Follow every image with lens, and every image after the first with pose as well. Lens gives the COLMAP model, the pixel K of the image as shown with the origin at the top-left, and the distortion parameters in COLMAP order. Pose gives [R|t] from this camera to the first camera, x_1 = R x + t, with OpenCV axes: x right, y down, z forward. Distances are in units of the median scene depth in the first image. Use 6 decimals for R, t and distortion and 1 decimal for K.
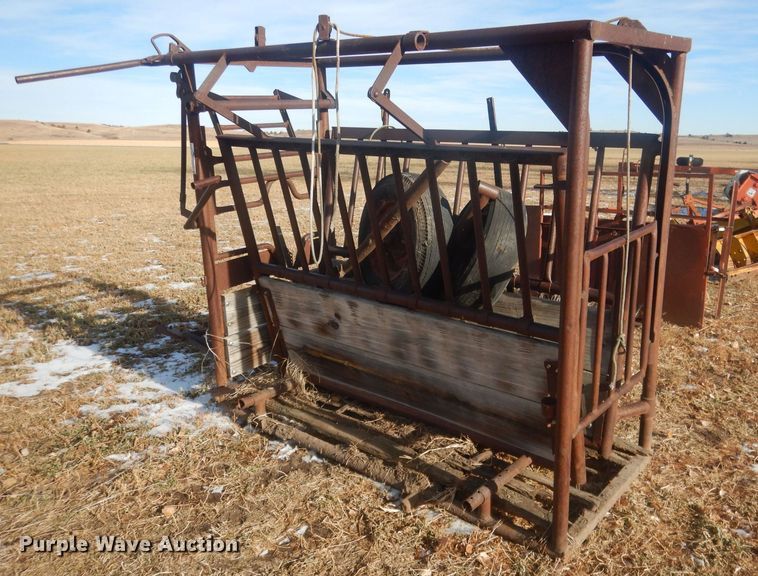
lens RADIAL K [[659.3, 0, 407.1], [0, 659.3, 276.6], [0, 0, 1]] dist [-0.000127, 0.000398]
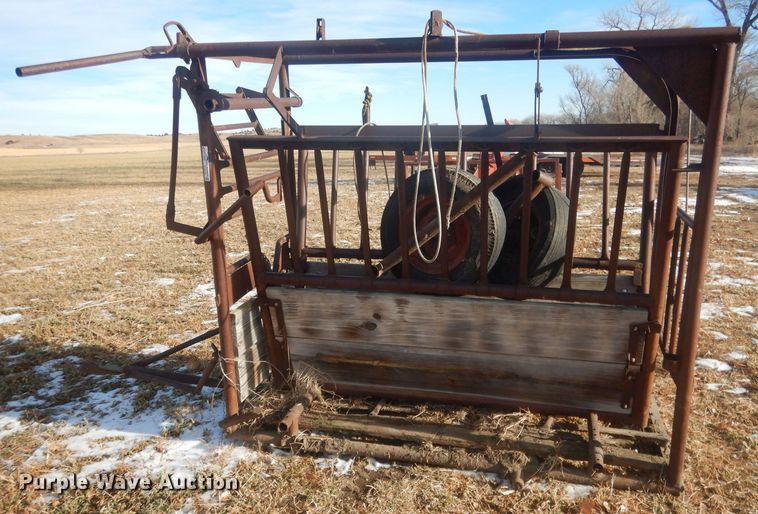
lens RADIAL K [[624.6, 0, 379.0], [0, 624.6, 257.0], [0, 0, 1]] dist [0.012607, 0.003624]
pose [[0.908709, -0.106278, 0.403674, -0.480188], [0.113347, 0.993535, 0.006419, -0.034337], [-0.401746, 0.039923, 0.914880, 0.145863]]
